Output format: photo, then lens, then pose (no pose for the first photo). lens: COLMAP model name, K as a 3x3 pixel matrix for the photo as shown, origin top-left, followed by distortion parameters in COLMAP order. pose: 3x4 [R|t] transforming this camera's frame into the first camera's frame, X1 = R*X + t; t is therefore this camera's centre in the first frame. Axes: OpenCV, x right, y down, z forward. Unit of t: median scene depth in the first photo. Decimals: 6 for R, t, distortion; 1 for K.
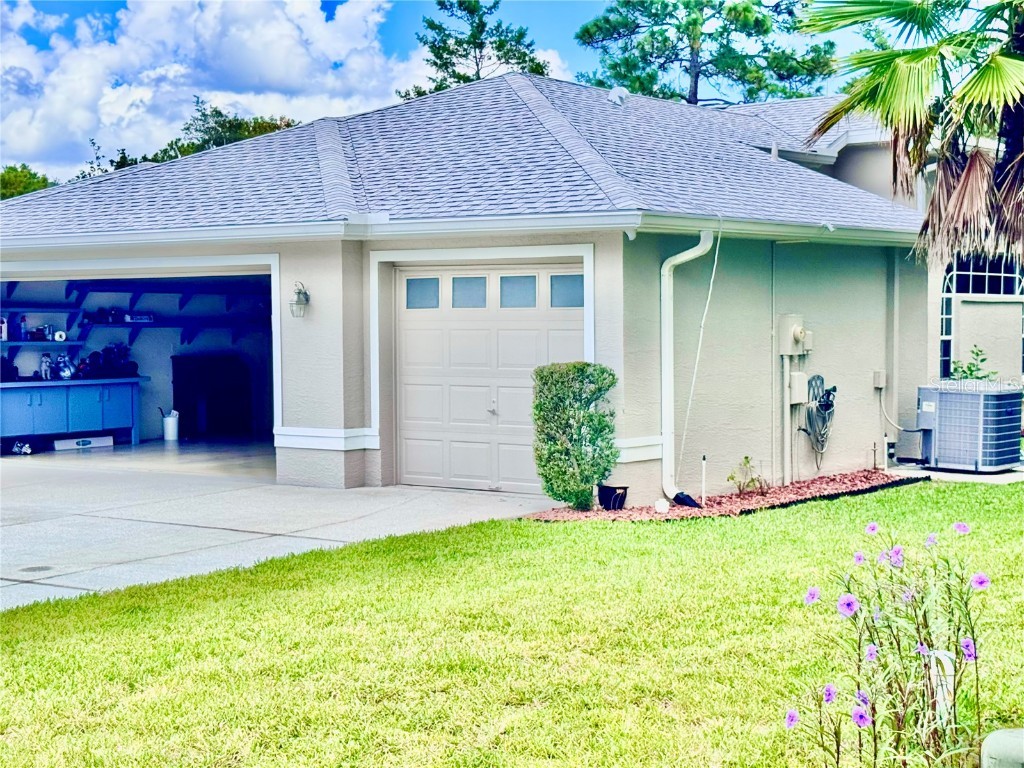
lens RADIAL K [[1769.4, 0, 512.0], [0, 1769.4, 384.0], [0, 0, 1]] dist [0.023760, 3.095343]
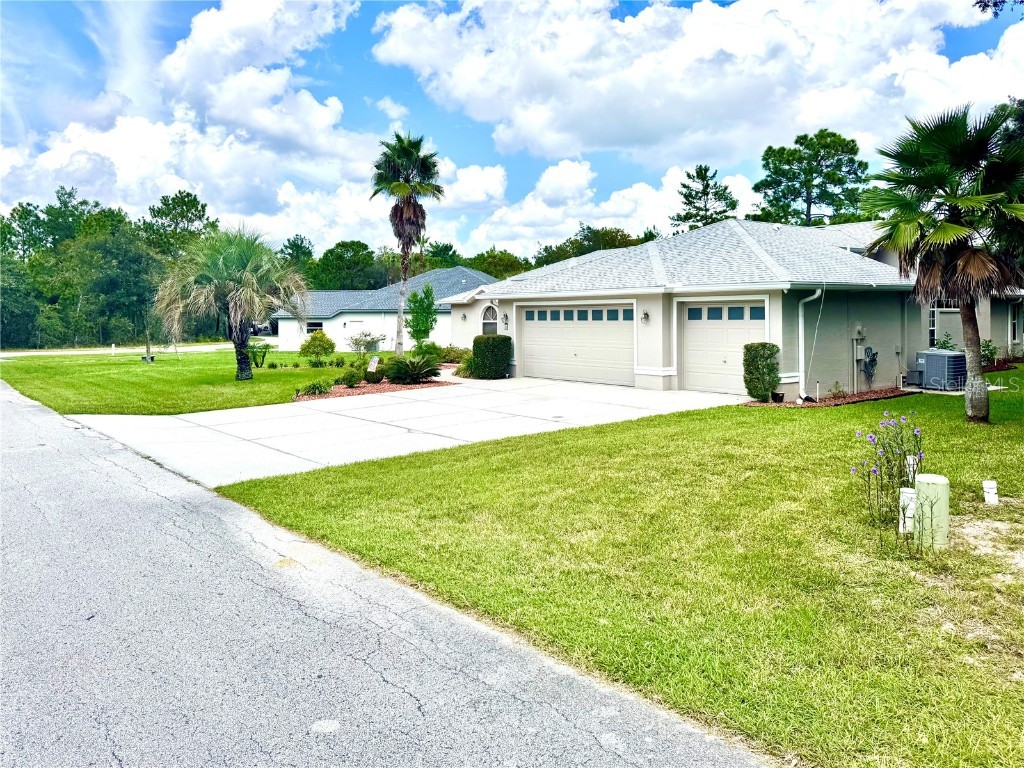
lens RADIAL K [[800.7, 0, 512.0], [0, 800.7, 320.5], [0, 0, 1]] dist [0.080471, -0.077875]
pose [[0.969299, 0.000007, -0.245884, -0.021035], [-0.006540, 0.999647, -0.025752, -0.009557], [0.245797, 0.026569, 0.968957, -0.150333]]
